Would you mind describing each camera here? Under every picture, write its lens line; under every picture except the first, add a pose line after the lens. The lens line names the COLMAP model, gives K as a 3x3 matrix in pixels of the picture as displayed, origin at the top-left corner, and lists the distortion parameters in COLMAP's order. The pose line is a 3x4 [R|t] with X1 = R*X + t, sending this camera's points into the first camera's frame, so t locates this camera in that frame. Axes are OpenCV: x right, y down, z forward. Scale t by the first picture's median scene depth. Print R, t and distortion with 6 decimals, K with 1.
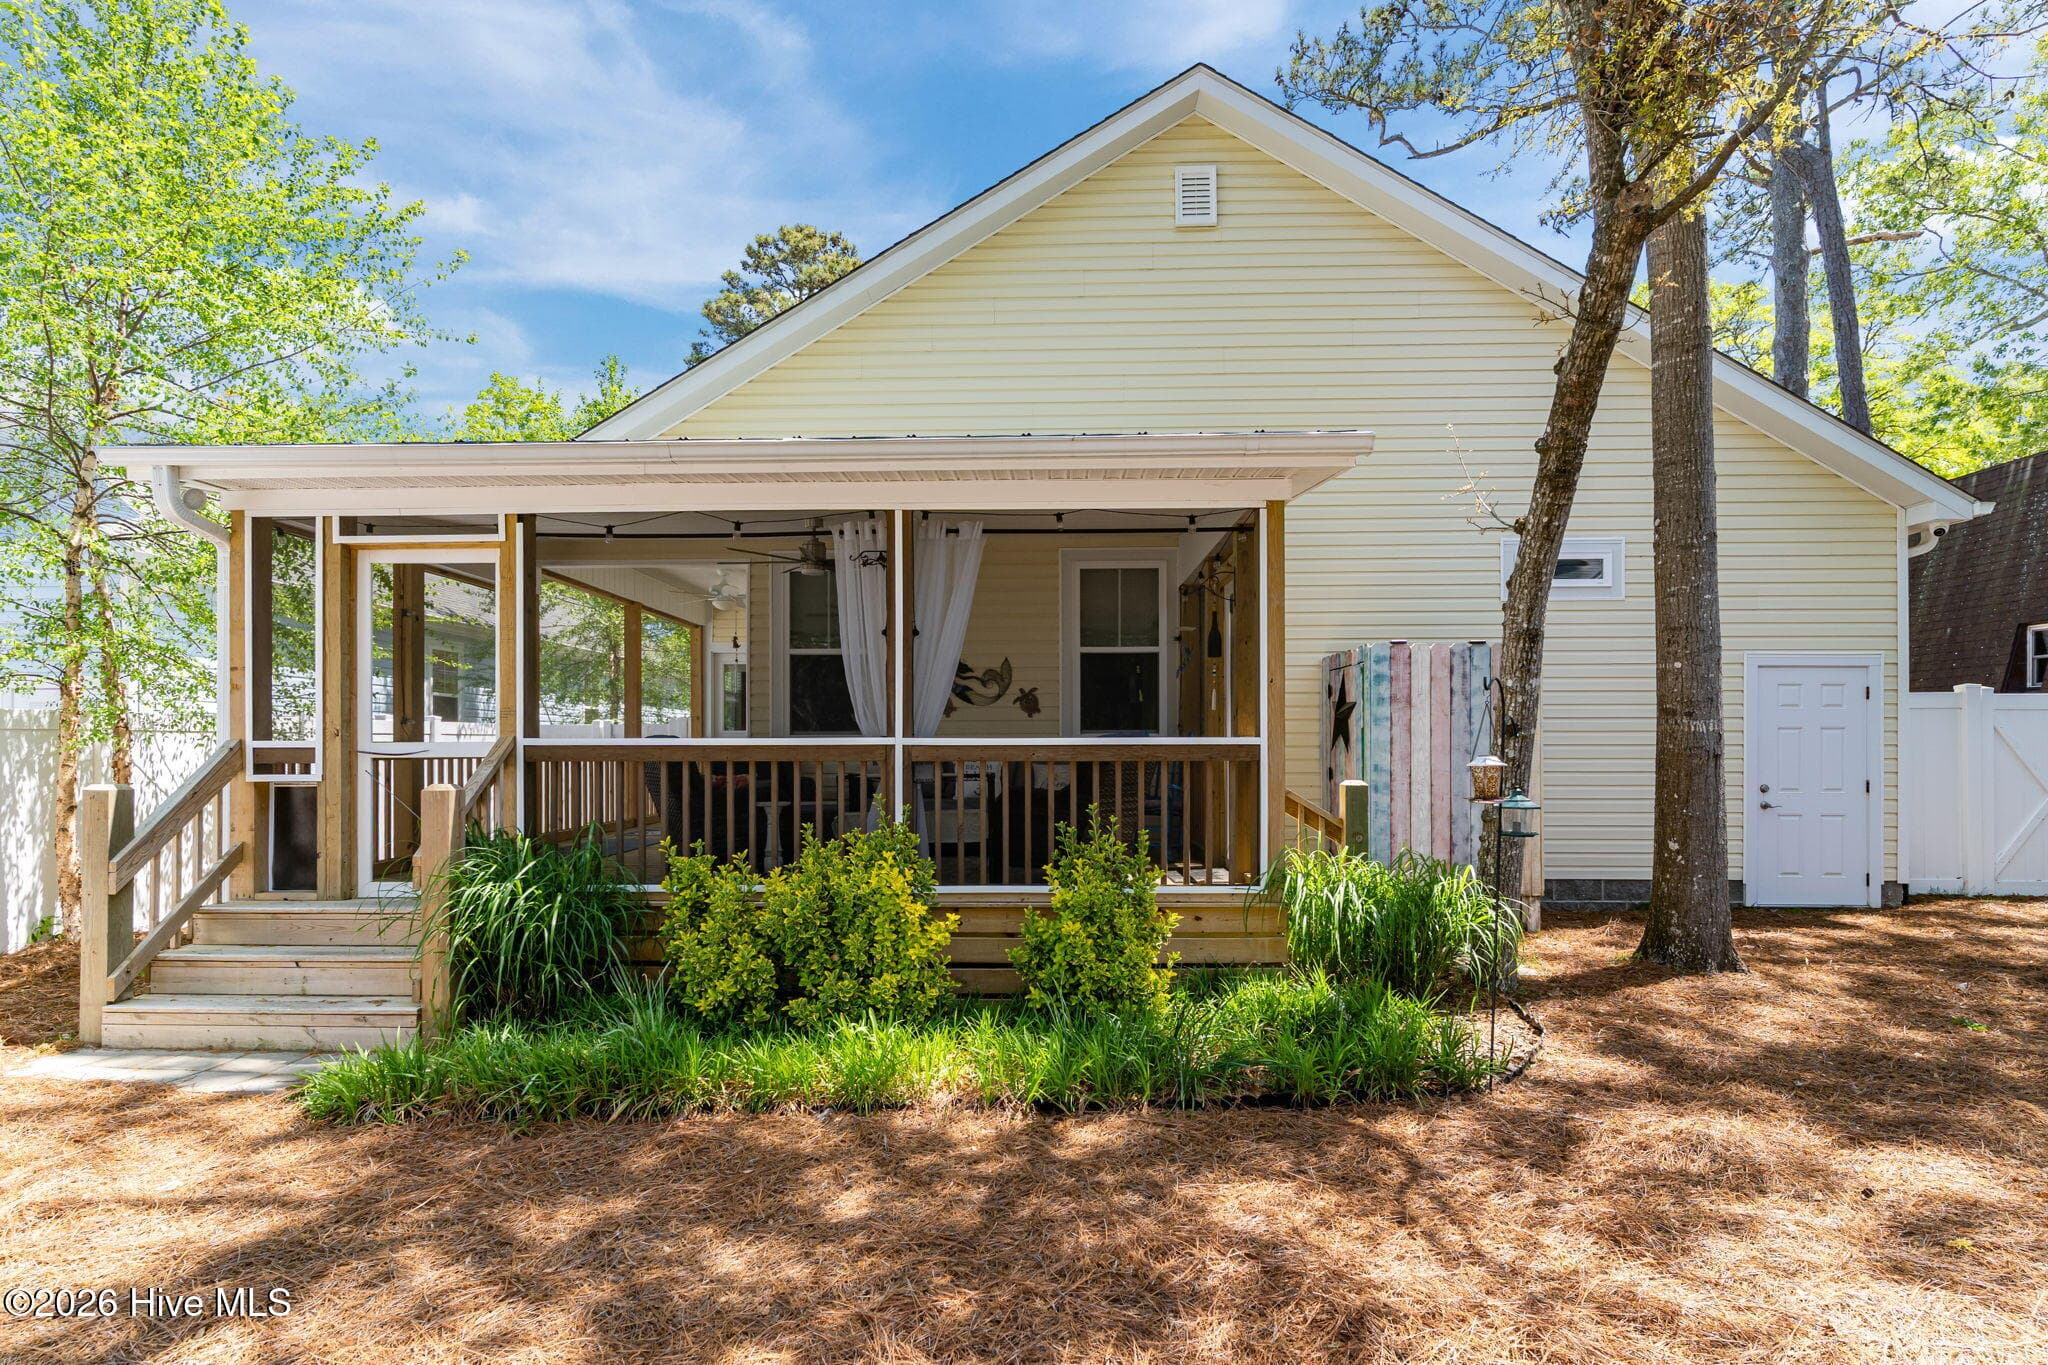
lens RADIAL K [[1003.1, 0, 1006.2], [0, 1003.1, 751.1], [0, 0, 1]] dist [0.001903, -0.000260]
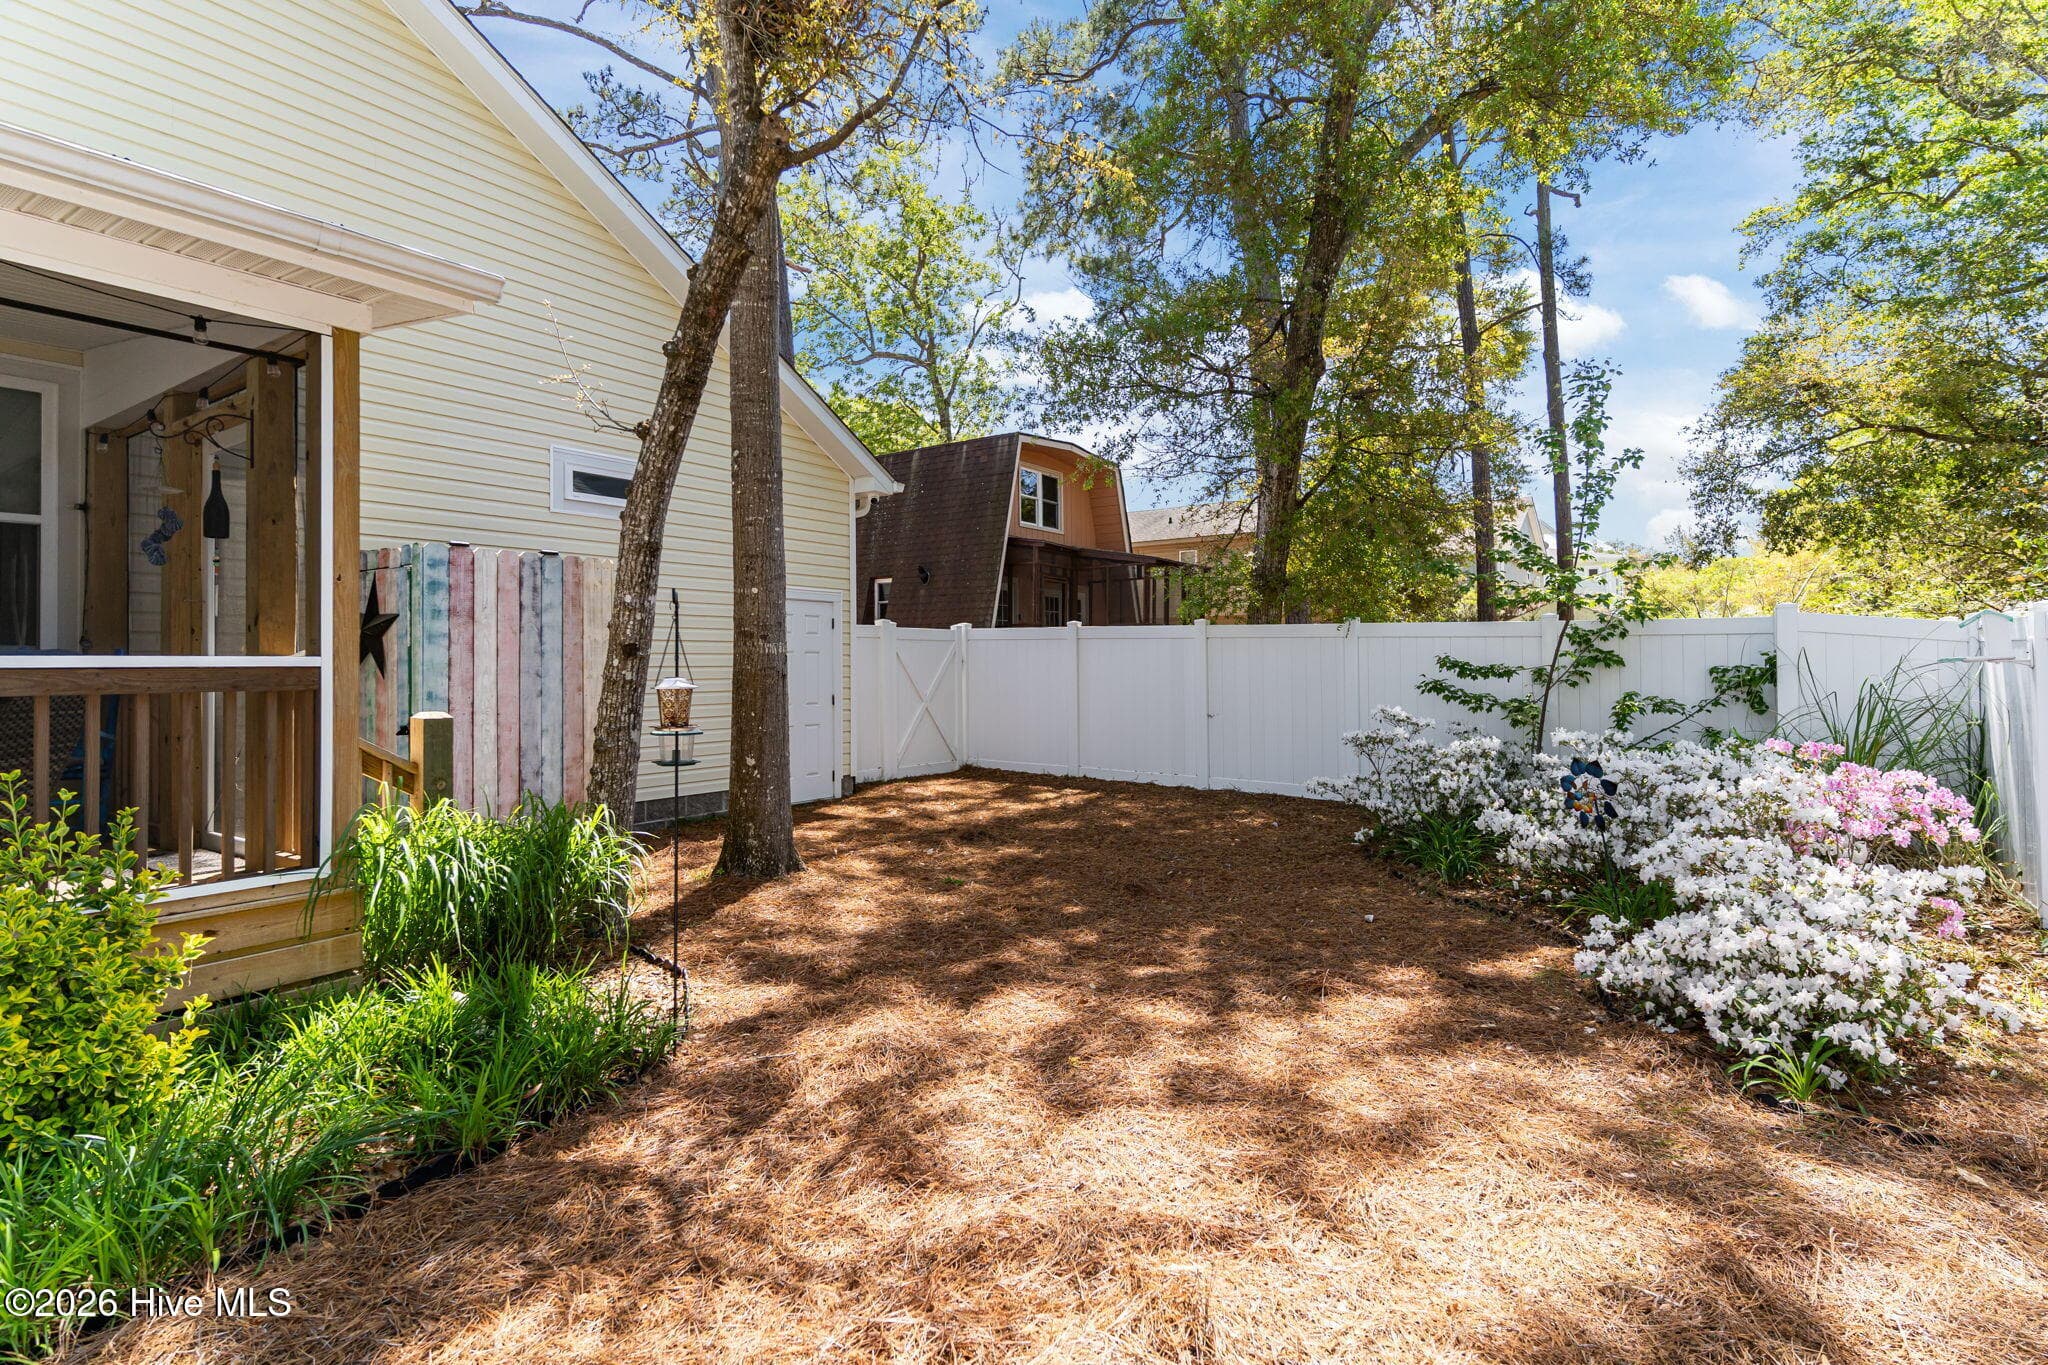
lens RADIAL K [[1011.5, 0, 1021.9], [0, 1011.5, 649.0], [0, 0, 1]] dist [0.001132, -0.000055]
pose [[0.545255, 0.011420, 0.838192, -0.076837], [0.009751, 0.999753, -0.019964, 0.000073], [-0.838213, 0.019059, 0.545009, 0.195021]]
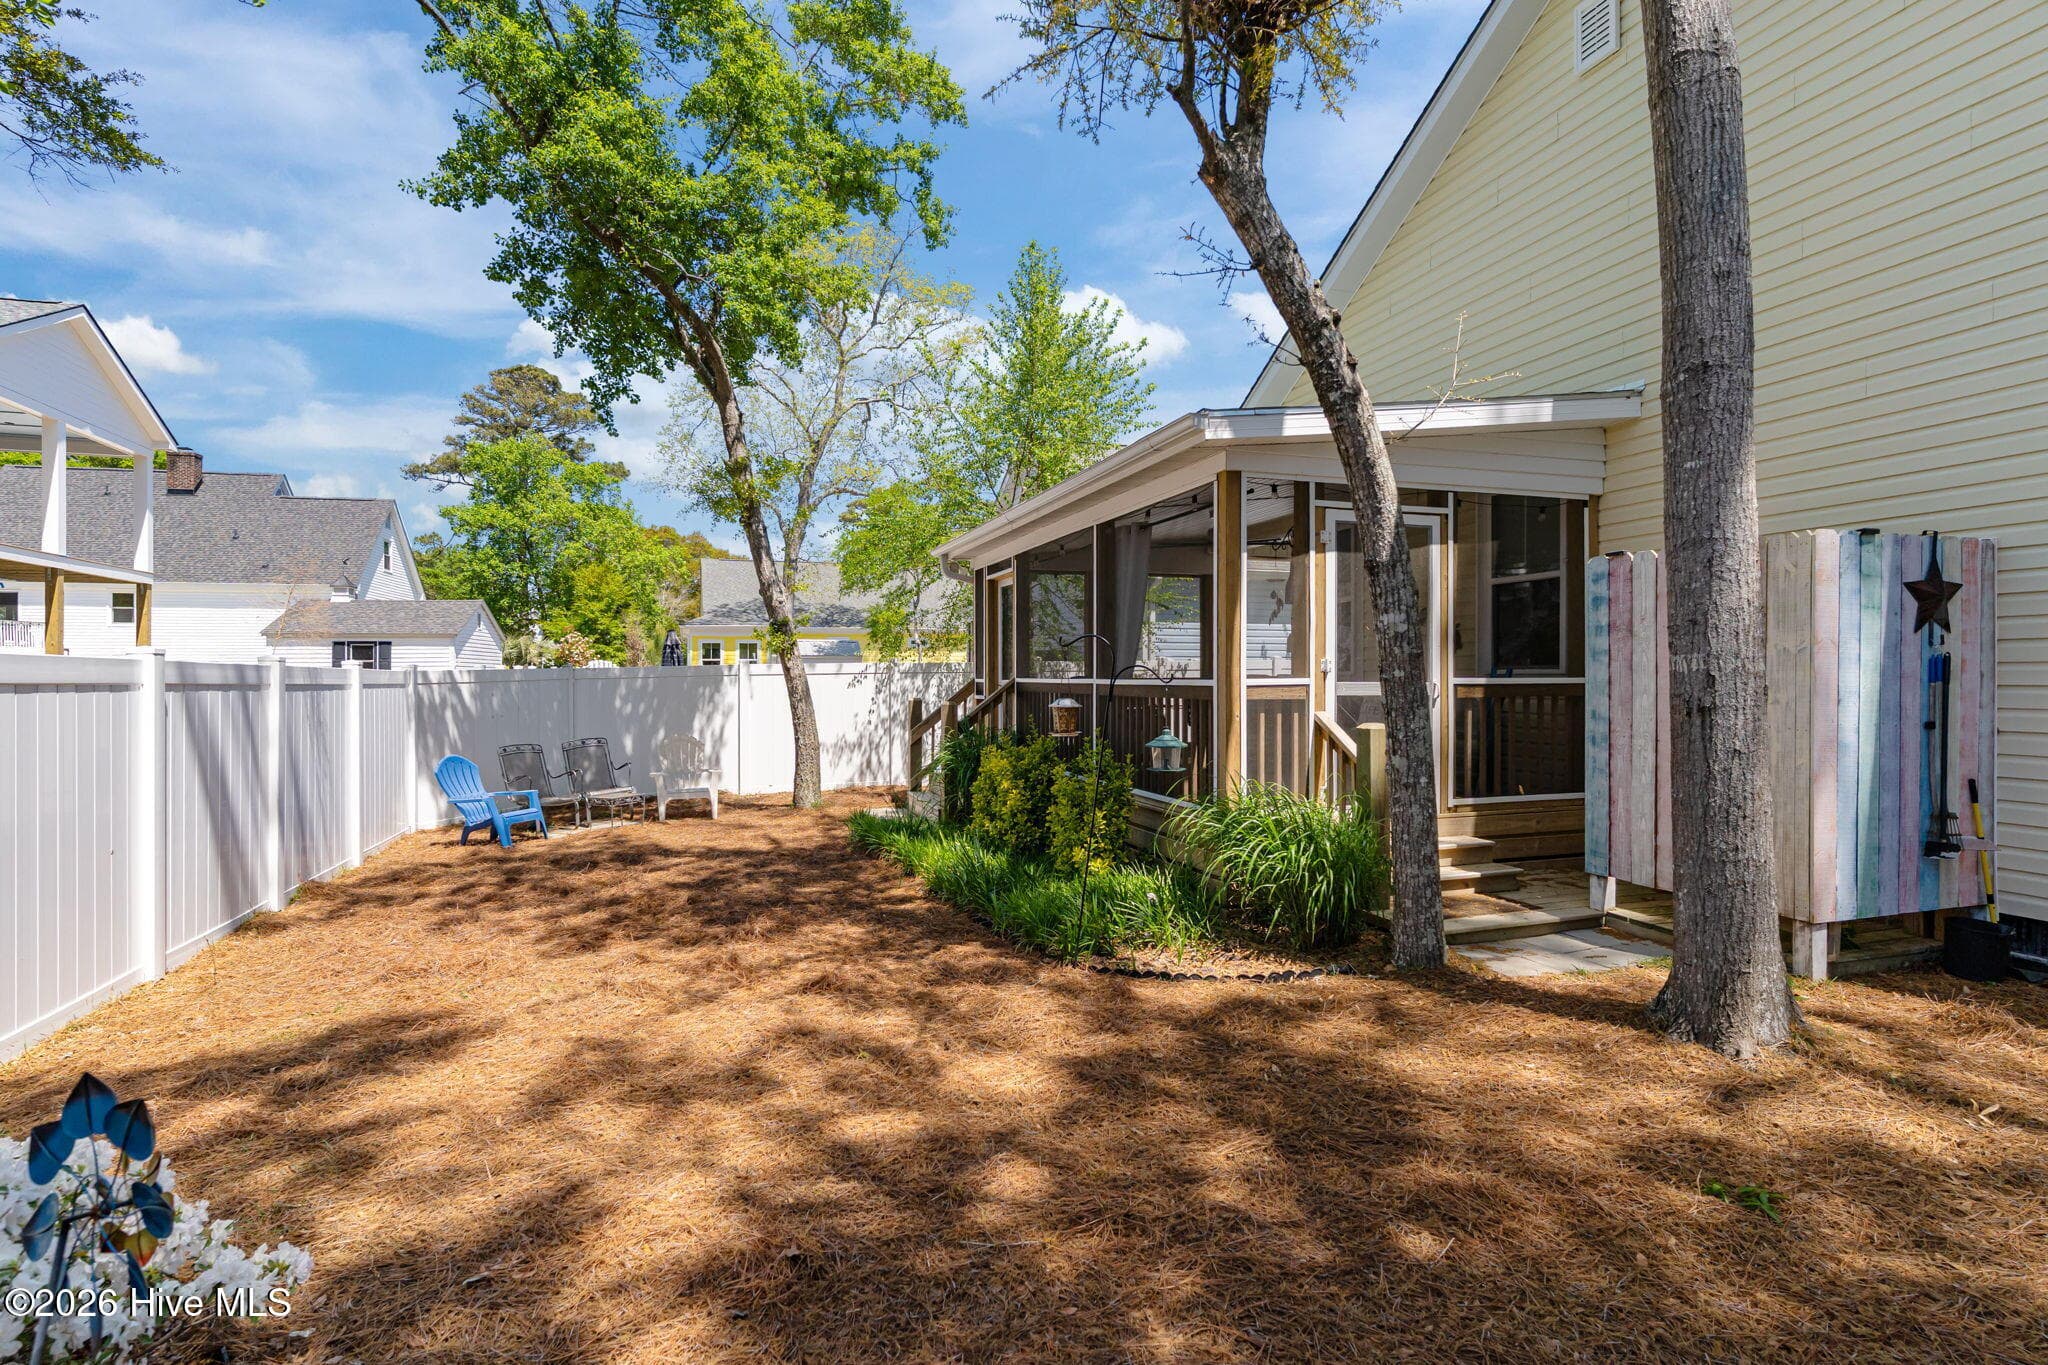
lens RADIAL K [[942.2, 0, 1024.3], [0, 942.2, 699.0], [0, 0, 1]] dist [0.001352, -0.000126]
pose [[0.363995, 0.026646, -0.931020, 1.185987], [0.004665, 0.999526, 0.030431, -0.026498], [0.931389, -0.015419, 0.363698, 0.394865]]
